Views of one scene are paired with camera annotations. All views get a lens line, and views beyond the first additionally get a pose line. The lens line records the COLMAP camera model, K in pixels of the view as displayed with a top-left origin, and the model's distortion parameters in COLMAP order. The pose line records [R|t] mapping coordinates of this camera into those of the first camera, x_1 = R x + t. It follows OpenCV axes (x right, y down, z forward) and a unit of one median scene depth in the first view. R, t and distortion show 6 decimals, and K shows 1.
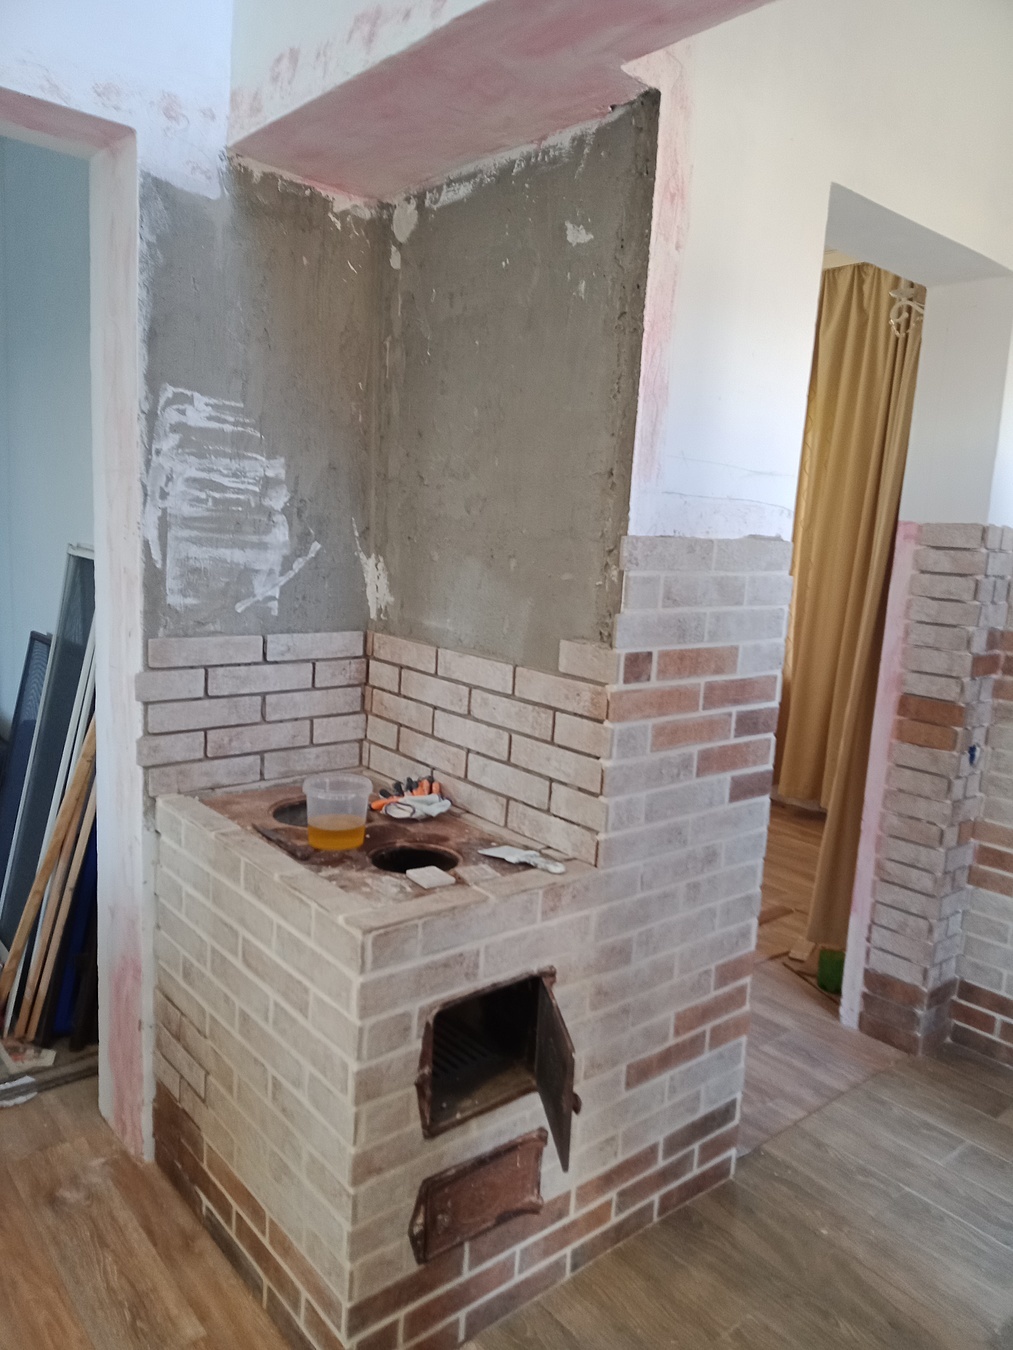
lens RADIAL K [[949.6, 0, 506.2], [0, 949.6, 677.7], [0, 0, 1]] dist [-0.034556, -0.006961]
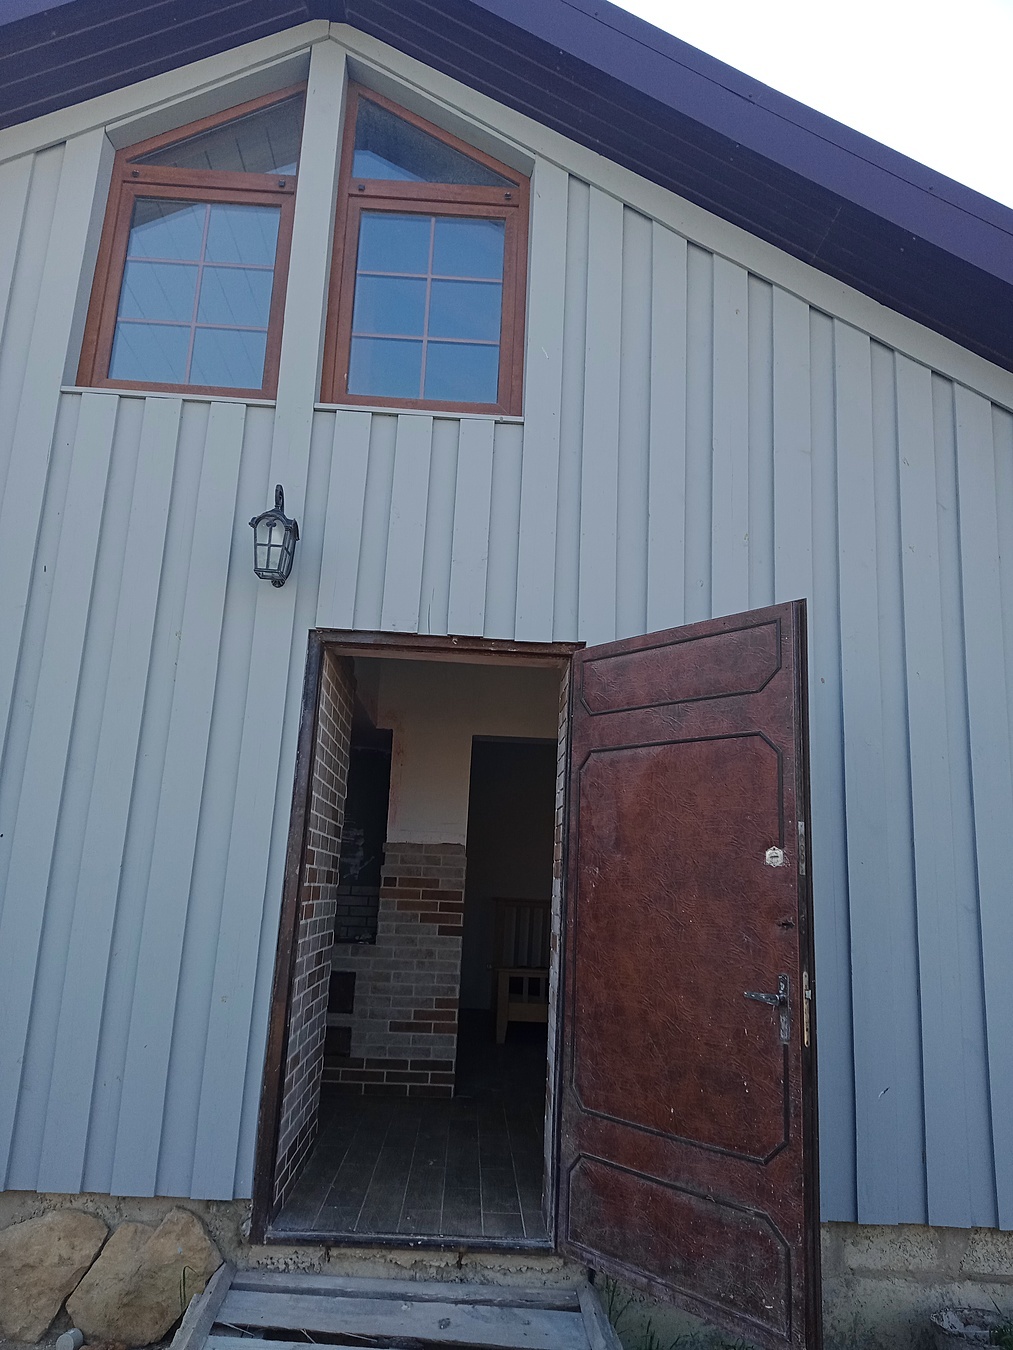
lens RADIAL K [[949.6, 0, 507.7], [0, 949.6, 676.2], [0, 0, 1]] dist [-0.034556, -0.006961]
pose [[0.781465, -0.167155, -0.601142, 2.301117], [-0.093015, 0.921472, -0.377143, 0.481484], [0.616977, 0.350639, 0.704551, -1.196859]]
